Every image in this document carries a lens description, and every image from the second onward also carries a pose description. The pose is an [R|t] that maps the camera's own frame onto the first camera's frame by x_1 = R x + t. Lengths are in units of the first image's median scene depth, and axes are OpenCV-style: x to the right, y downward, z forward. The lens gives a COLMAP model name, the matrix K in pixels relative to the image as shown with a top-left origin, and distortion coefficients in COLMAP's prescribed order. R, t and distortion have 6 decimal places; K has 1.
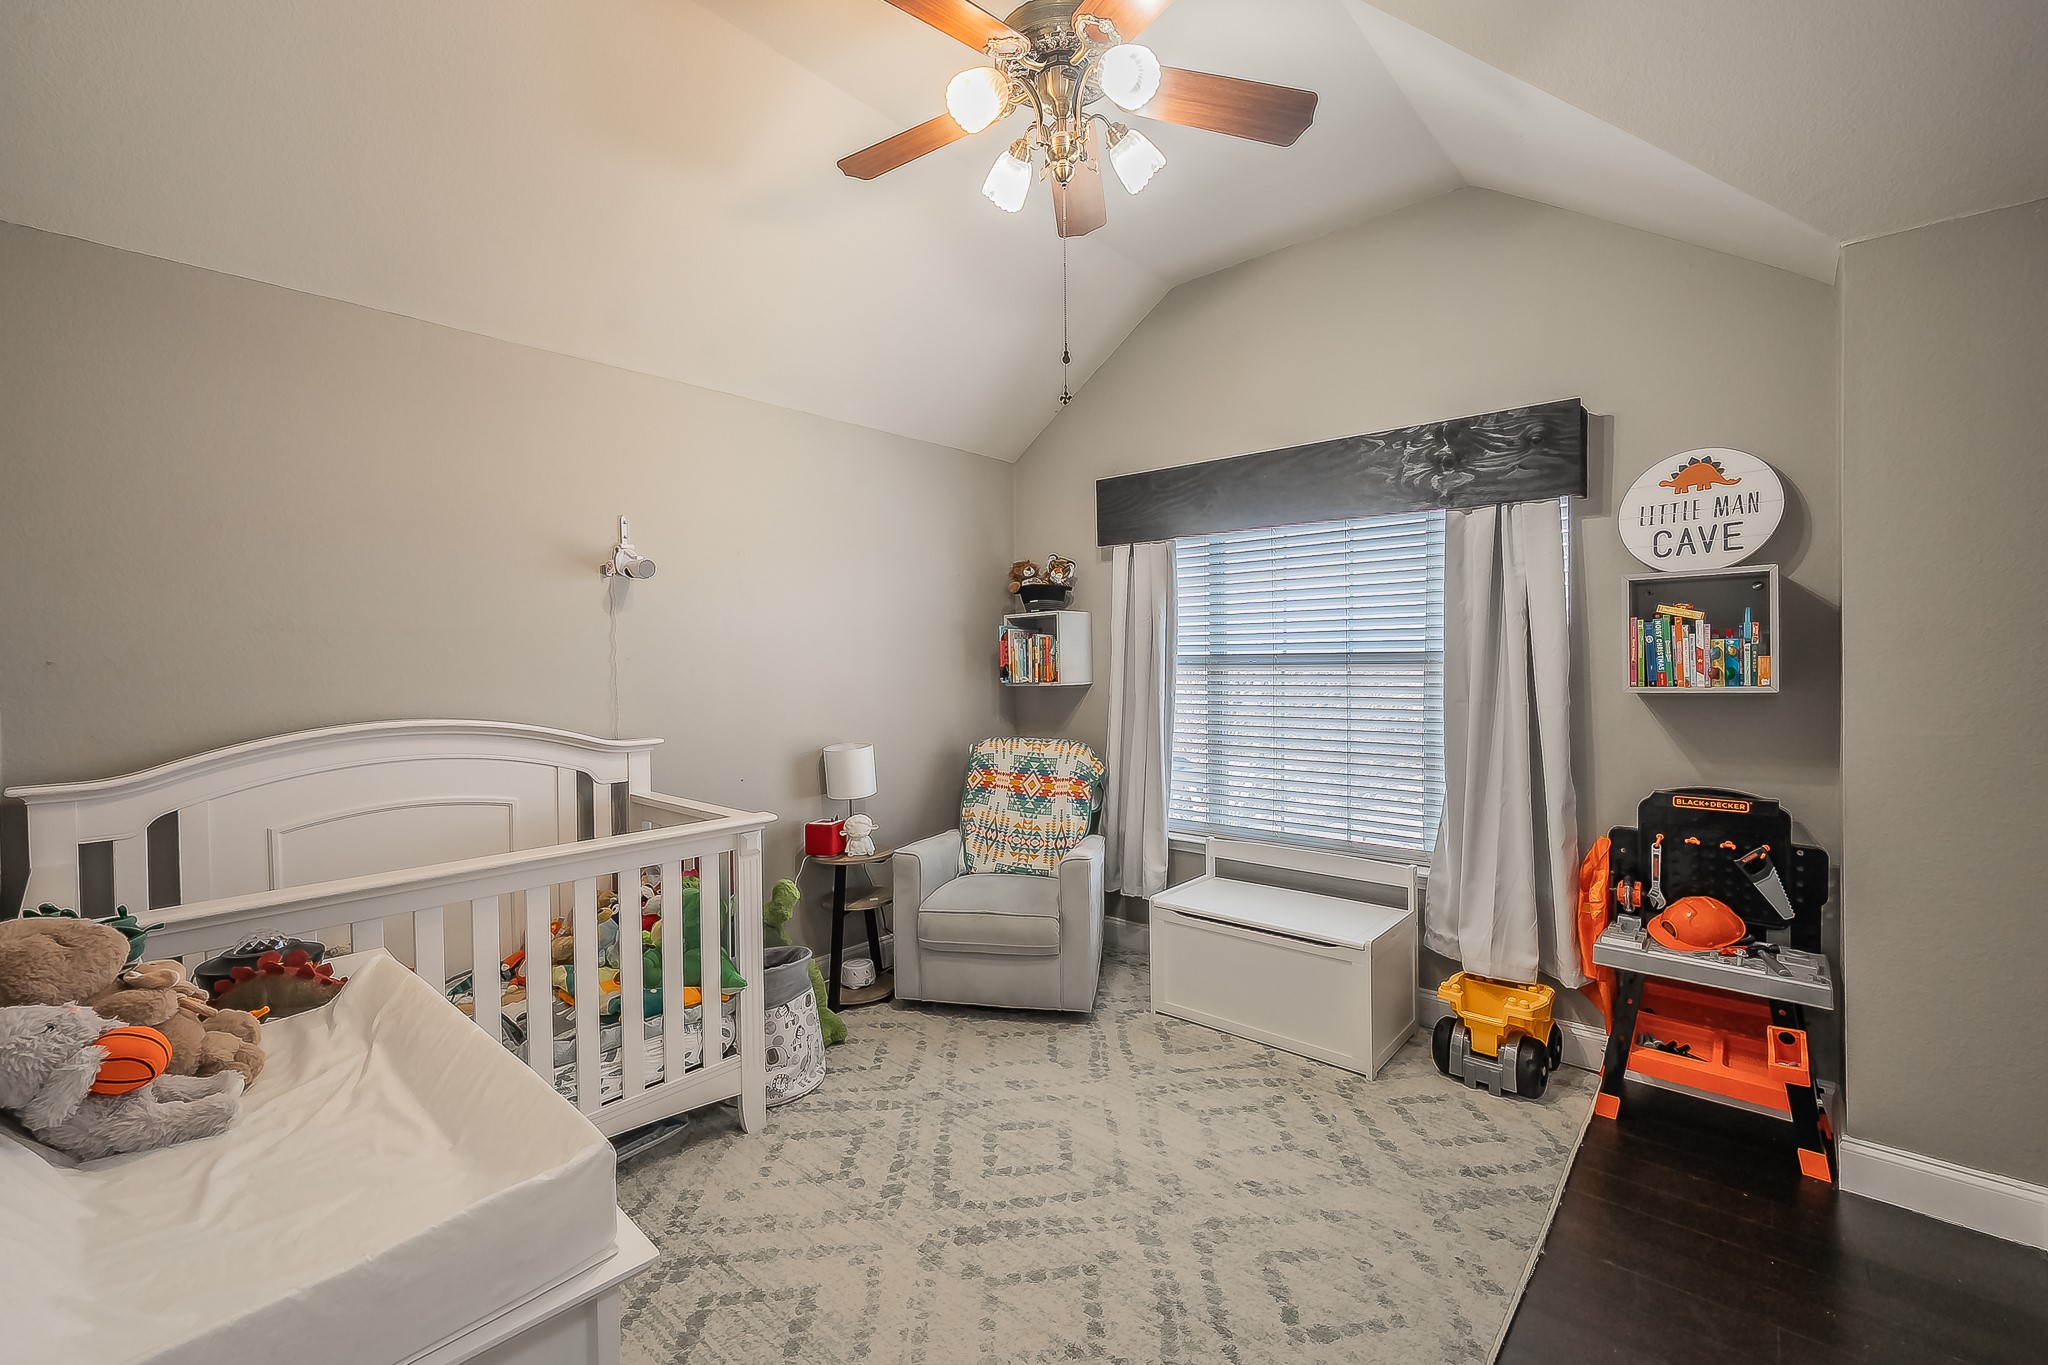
lens RADIAL K [[893.4, 0, 1024.0], [0, 893.4, 682.5], [0, 0, 1]] dist [-0.001649, -0.000161]
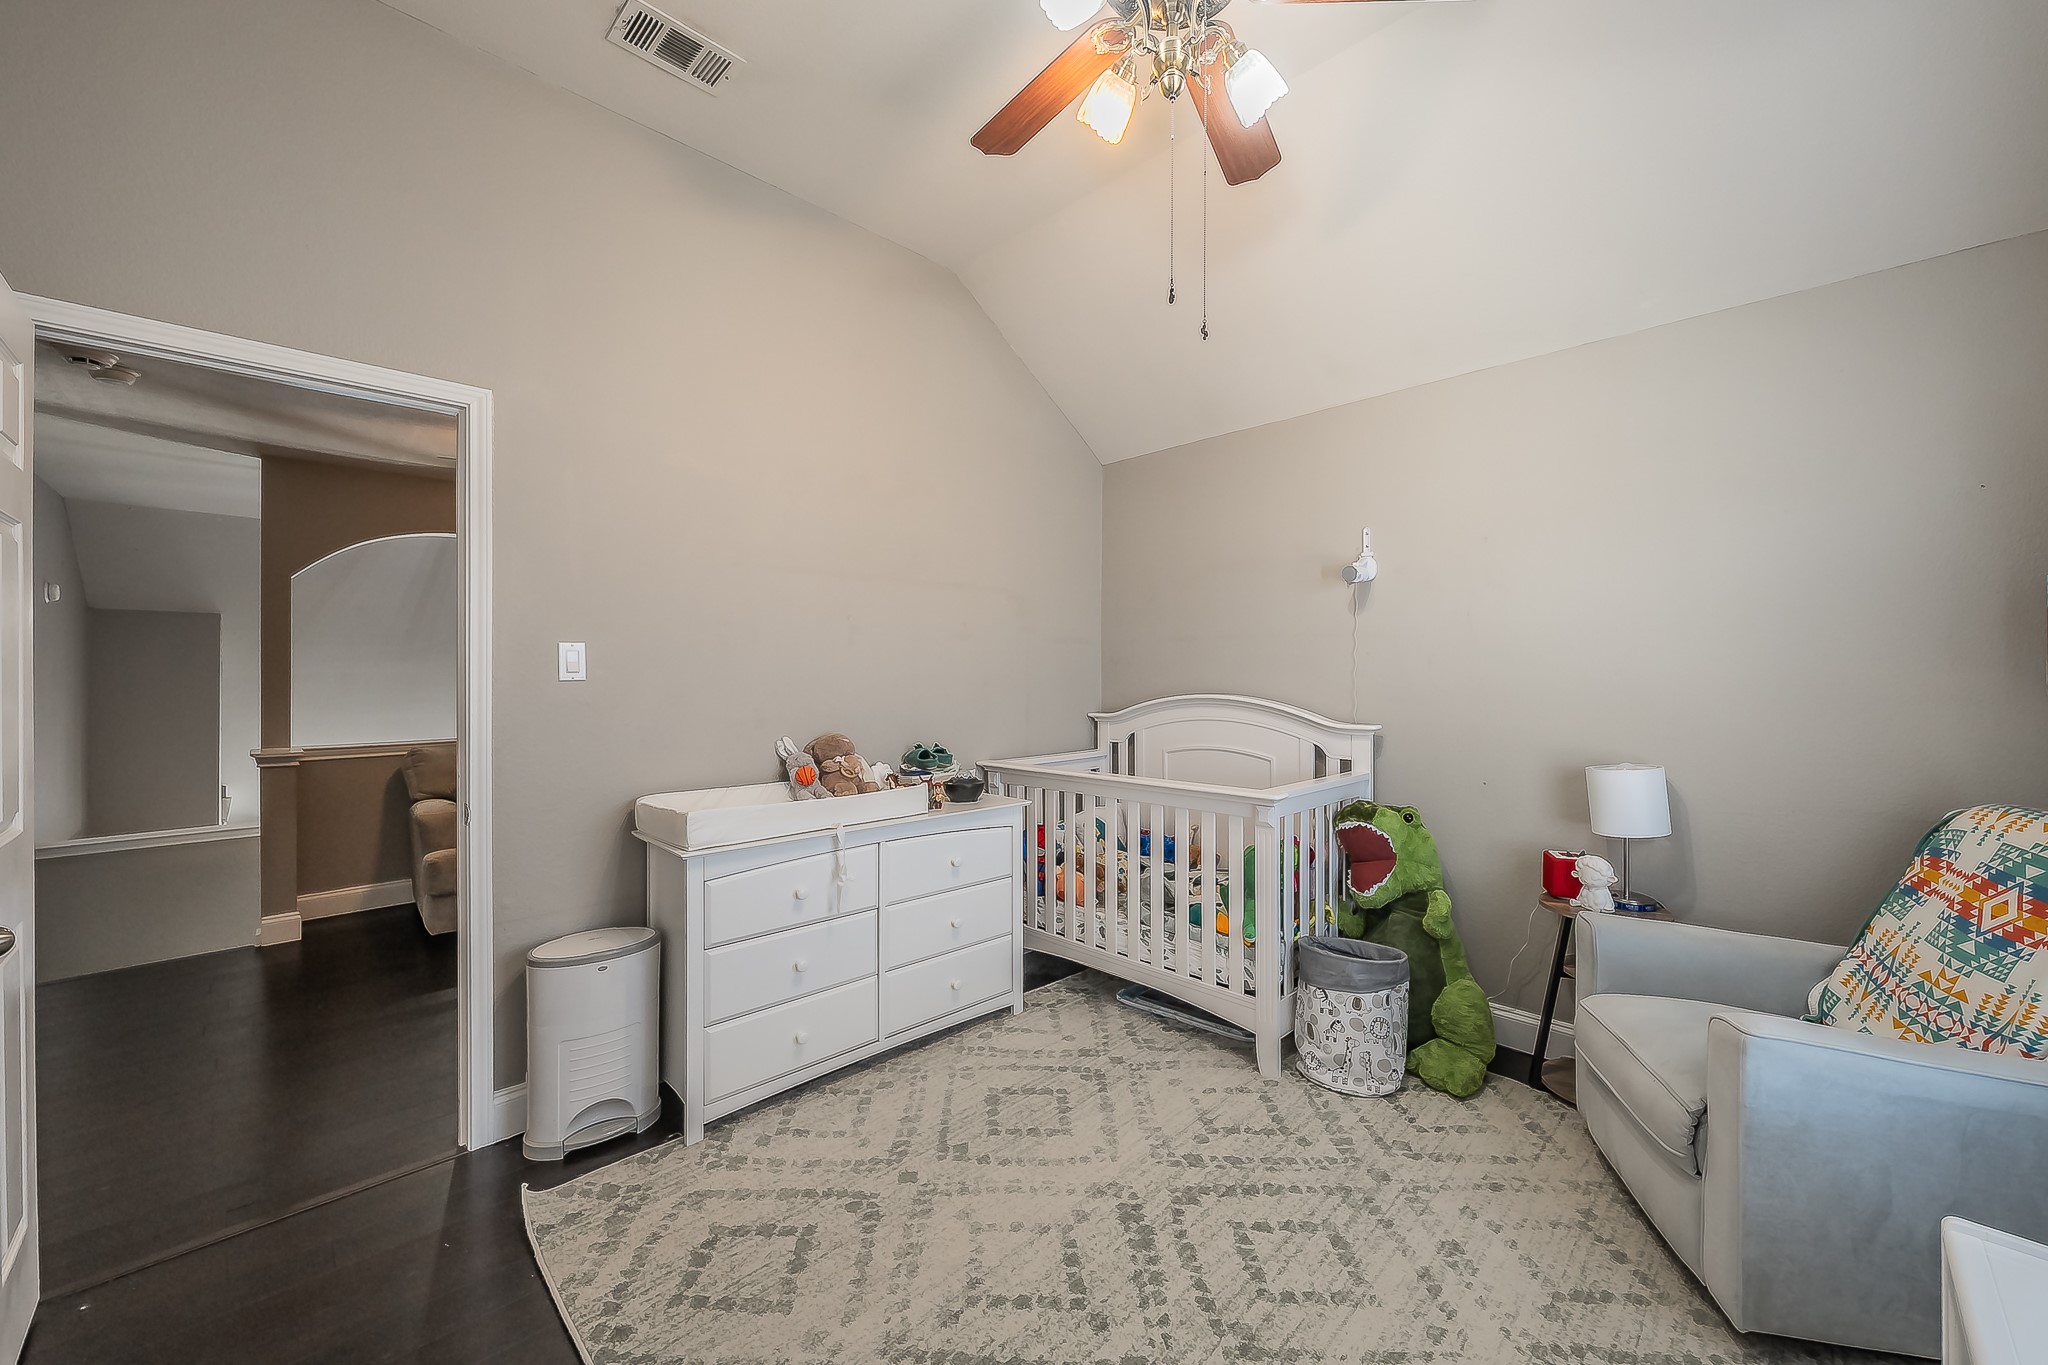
lens RADIAL K [[763.5, 0, 1024.0], [0, 763.5, 682.5], [0, 0, 1]] dist [0.002201, 0.000159]
pose [[-0.071491, 0.025950, -0.997104, 0.713758], [-0.021312, 0.999394, 0.027538, -0.008453], [0.997214, 0.023219, -0.070895, 0.820883]]
